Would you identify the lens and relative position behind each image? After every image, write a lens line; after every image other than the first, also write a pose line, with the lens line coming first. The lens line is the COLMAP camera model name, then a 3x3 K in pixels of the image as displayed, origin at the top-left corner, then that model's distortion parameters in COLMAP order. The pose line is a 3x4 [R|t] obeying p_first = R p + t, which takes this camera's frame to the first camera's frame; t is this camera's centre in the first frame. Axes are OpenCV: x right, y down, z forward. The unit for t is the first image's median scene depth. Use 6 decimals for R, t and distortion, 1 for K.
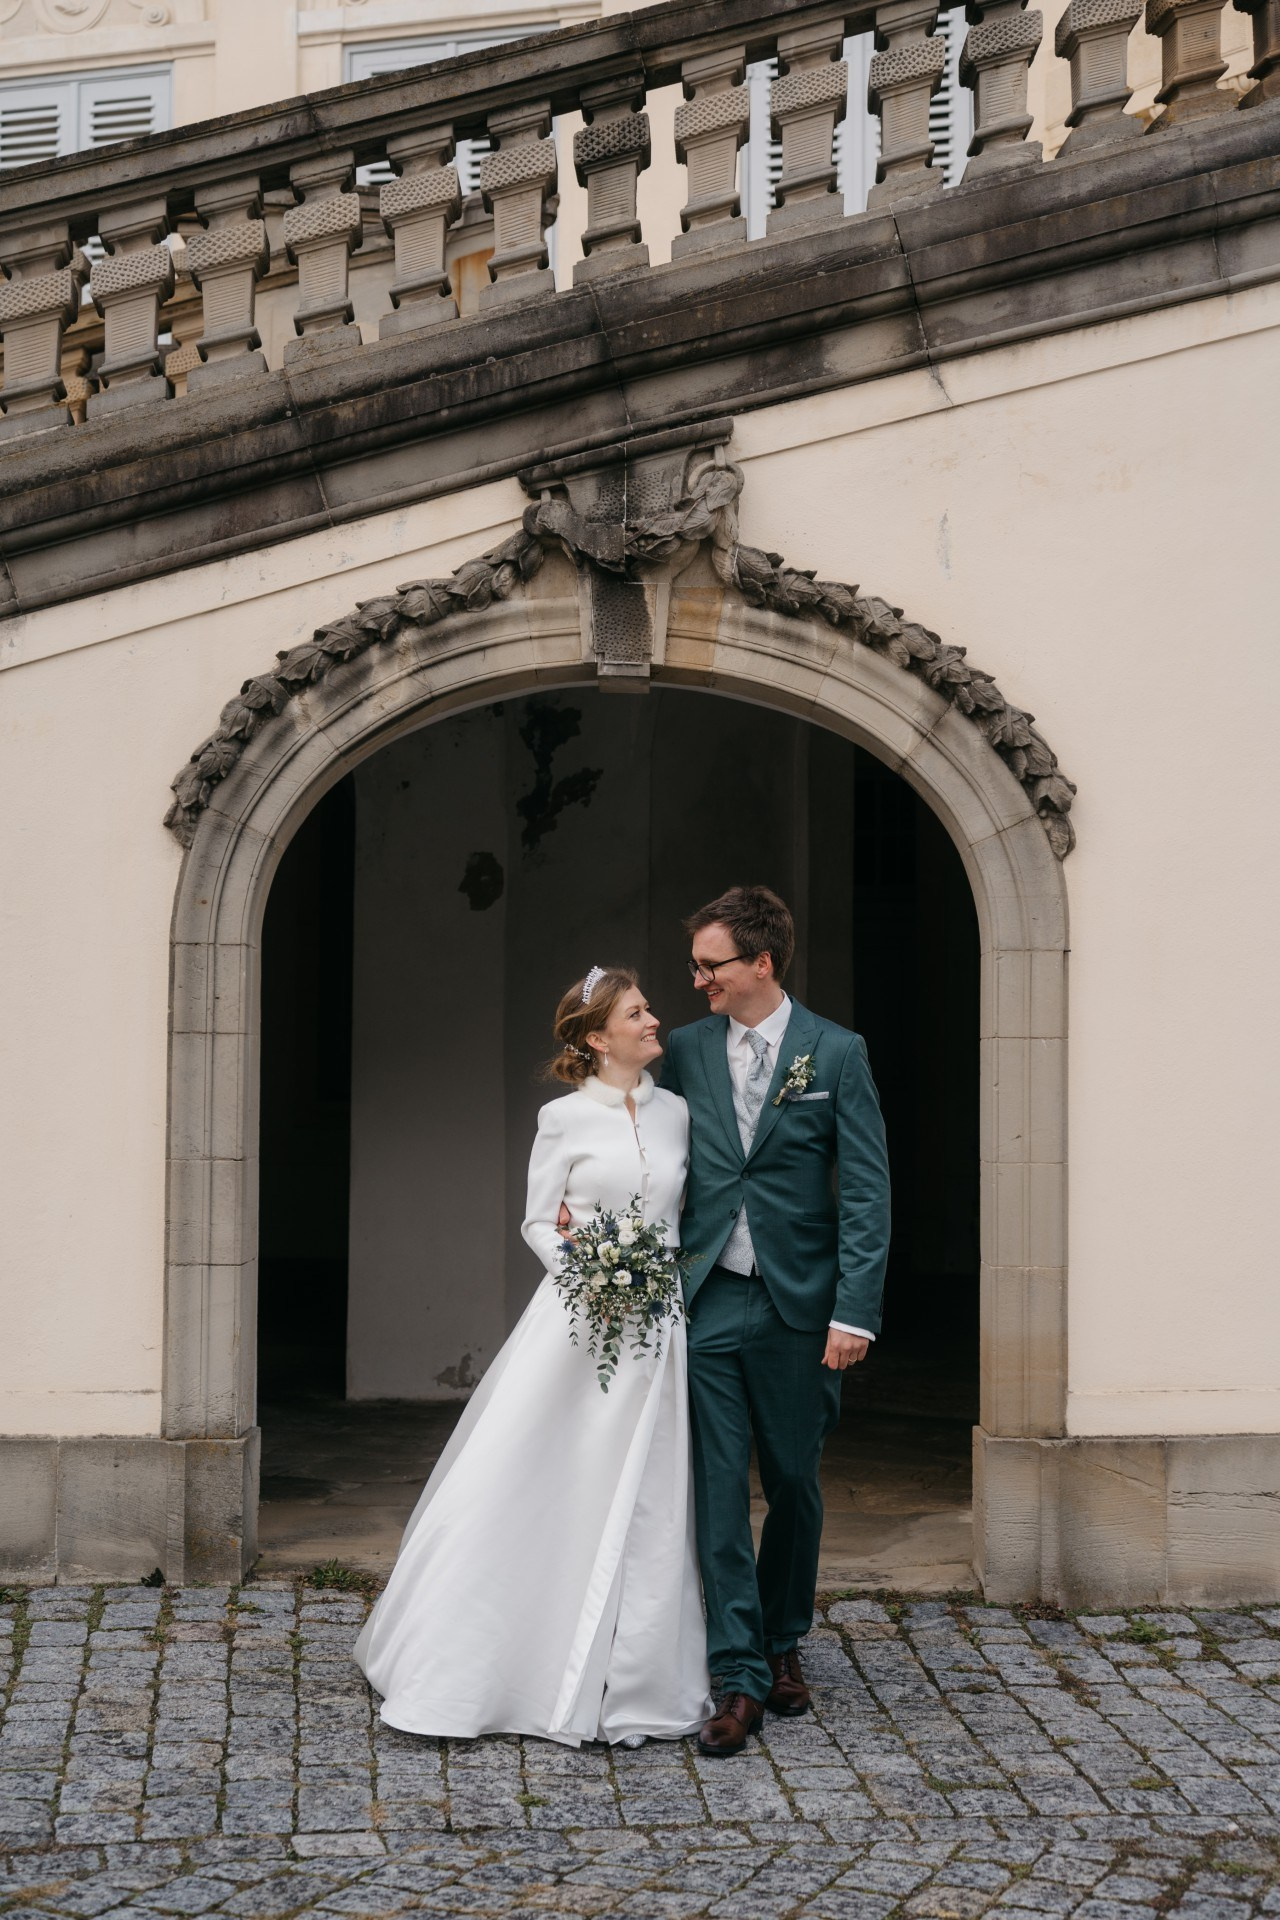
lens RADIAL K [[2607.4, 0, 640.0], [0, 2607.4, 960.0], [0, 0, 1]] dist [-0.022002, -0.008548]
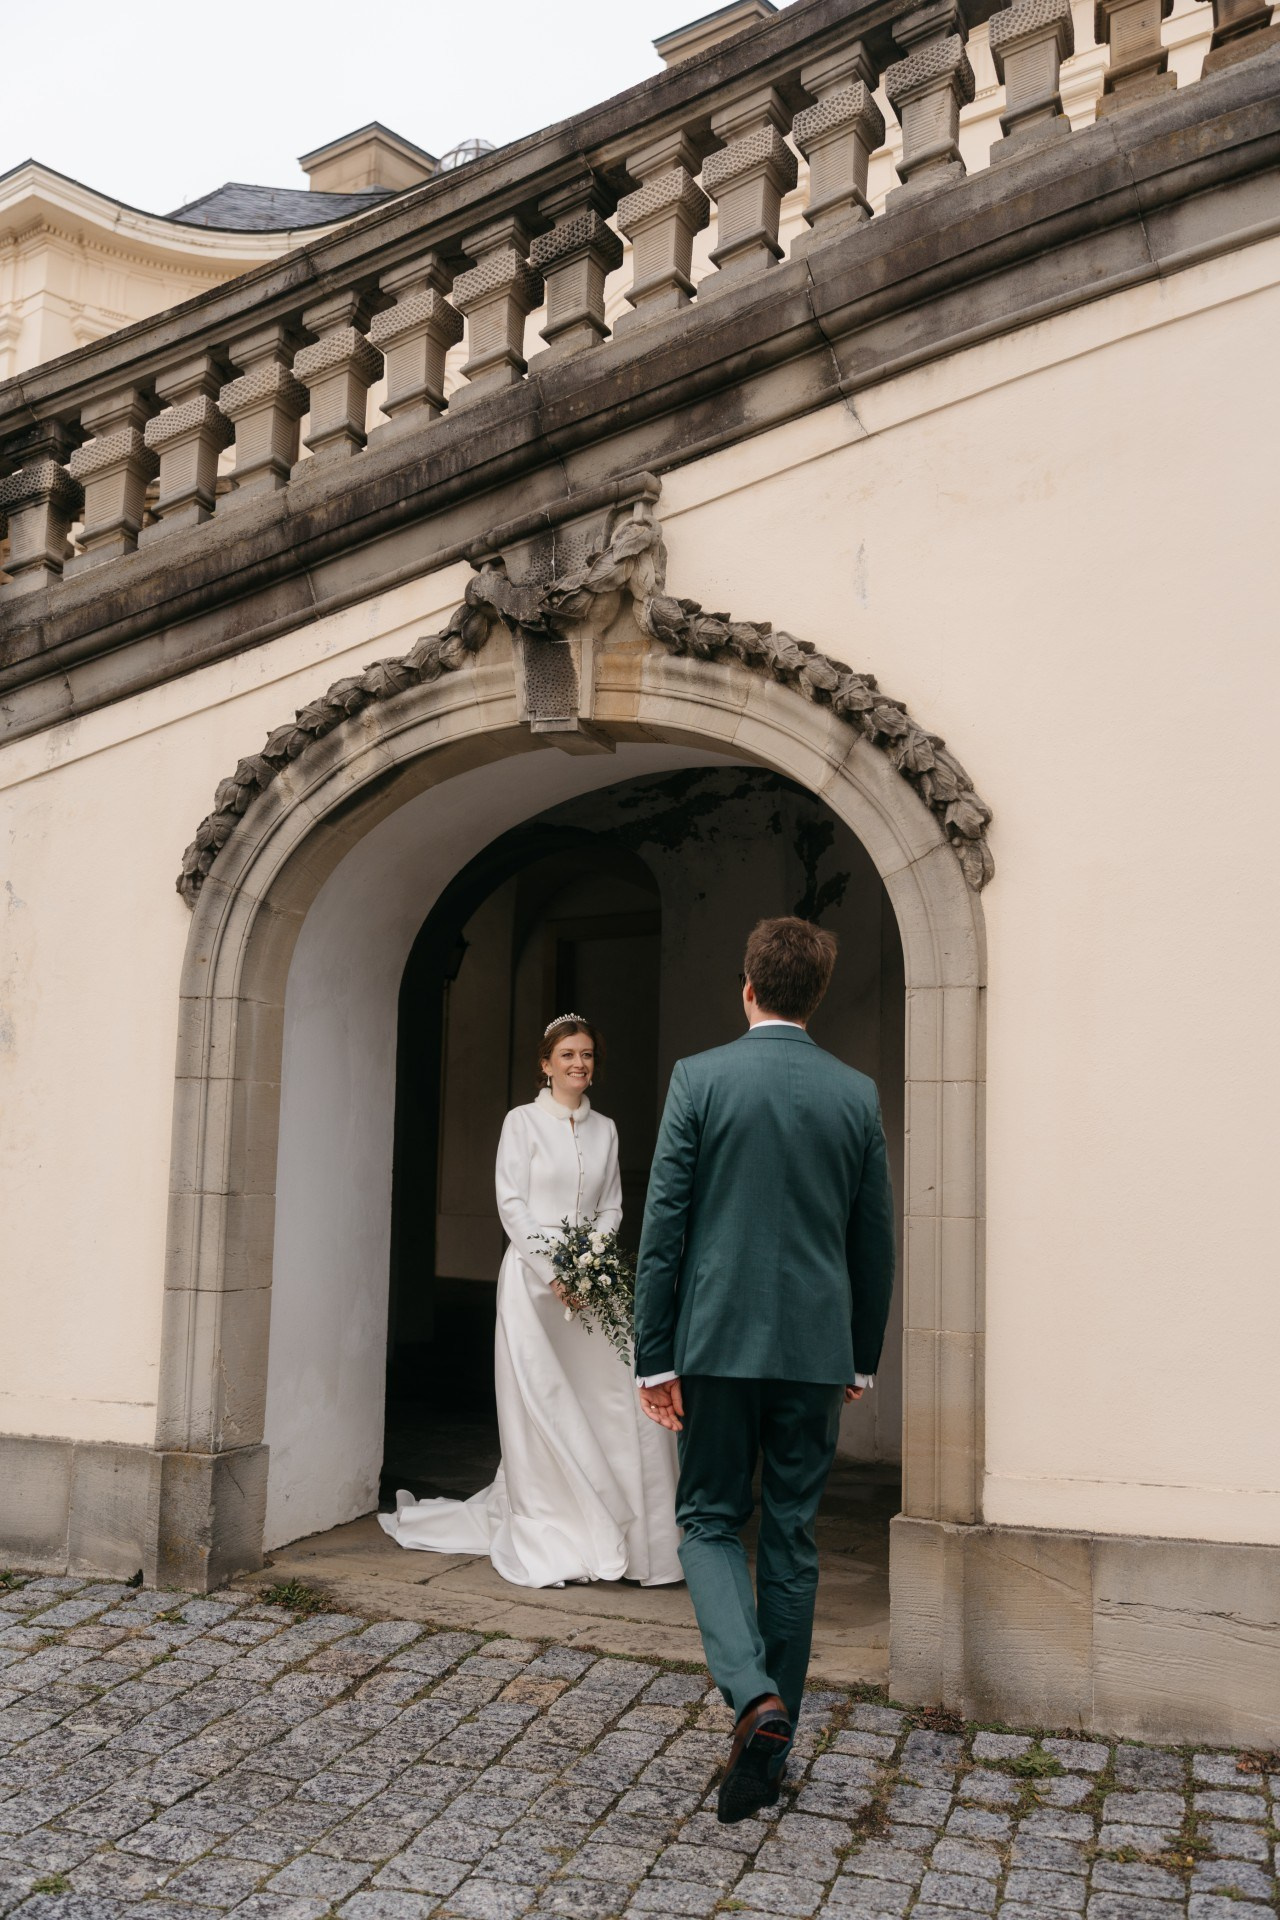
lens RADIAL K [[1850.3, 0, 602.1], [0, 1850.3, 939.3], [0, 0, 1]] dist [-0.024730, 0.010038]
pose [[0.918581, -0.031714, -0.393957, 0.298180], [-0.002488, 0.996292, -0.086004, 0.036189], [0.395224, 0.079982, 0.915096, 0.343565]]
